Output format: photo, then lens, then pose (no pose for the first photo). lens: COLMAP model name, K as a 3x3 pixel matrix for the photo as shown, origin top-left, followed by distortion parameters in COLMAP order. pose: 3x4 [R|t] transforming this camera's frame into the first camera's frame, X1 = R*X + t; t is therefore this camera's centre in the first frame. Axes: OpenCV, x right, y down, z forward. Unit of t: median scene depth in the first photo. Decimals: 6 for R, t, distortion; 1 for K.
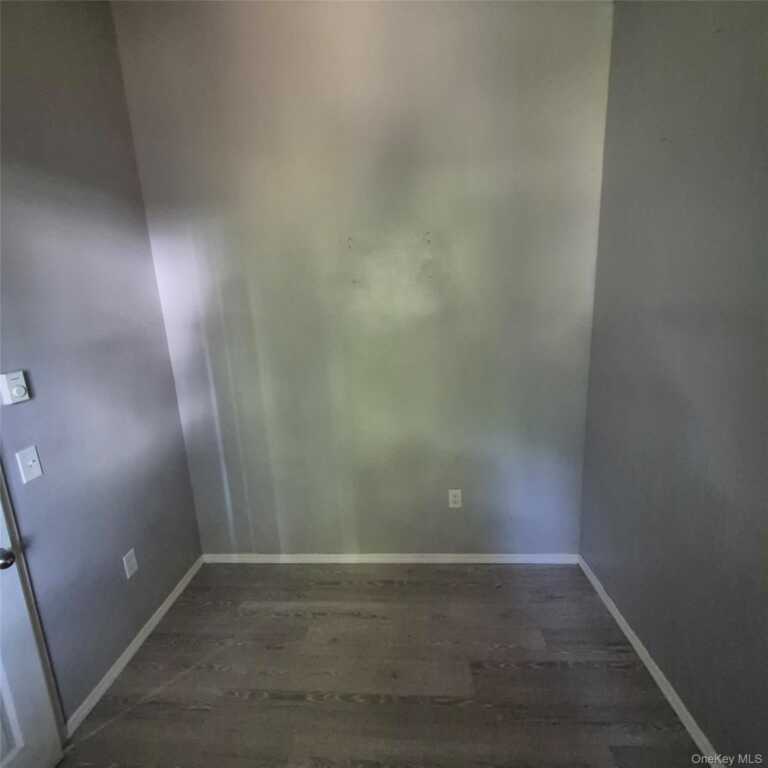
lens RADIAL K [[395.4, 0, 382.1], [0, 395.4, 381.7], [0, 0, 1]] dist [-0.001917, 0.000343]
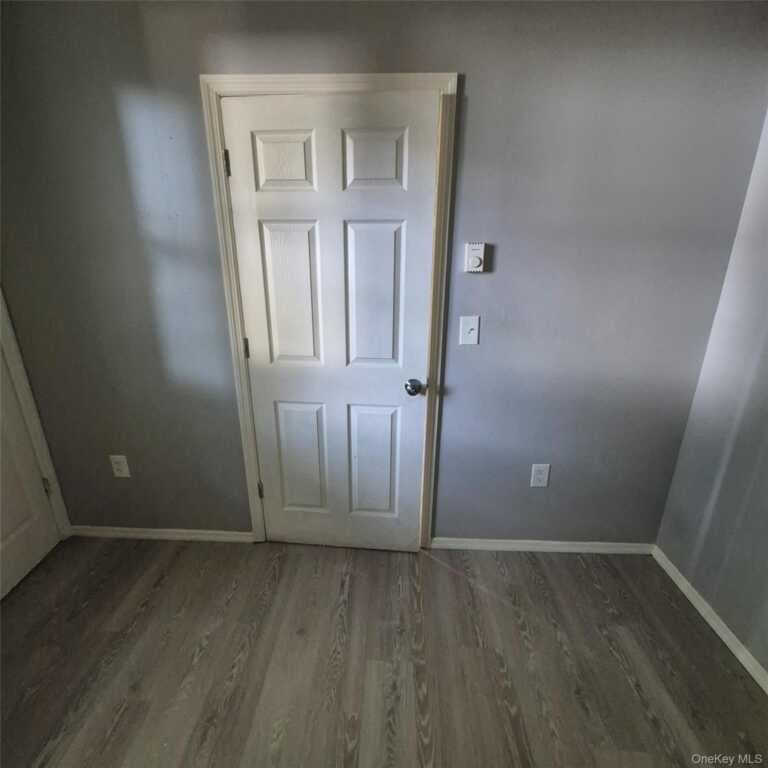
lens RADIAL K [[395.4, 0, 378.5], [0, 395.4, 380.3], [0, 0, 1]] dist [-0.001917, 0.000343]
pose [[0.029781, 0.361442, -0.931919, 0.174887], [-0.203387, 0.915019, 0.348388, -0.001977], [0.978645, 0.179165, 0.100763, 0.549447]]
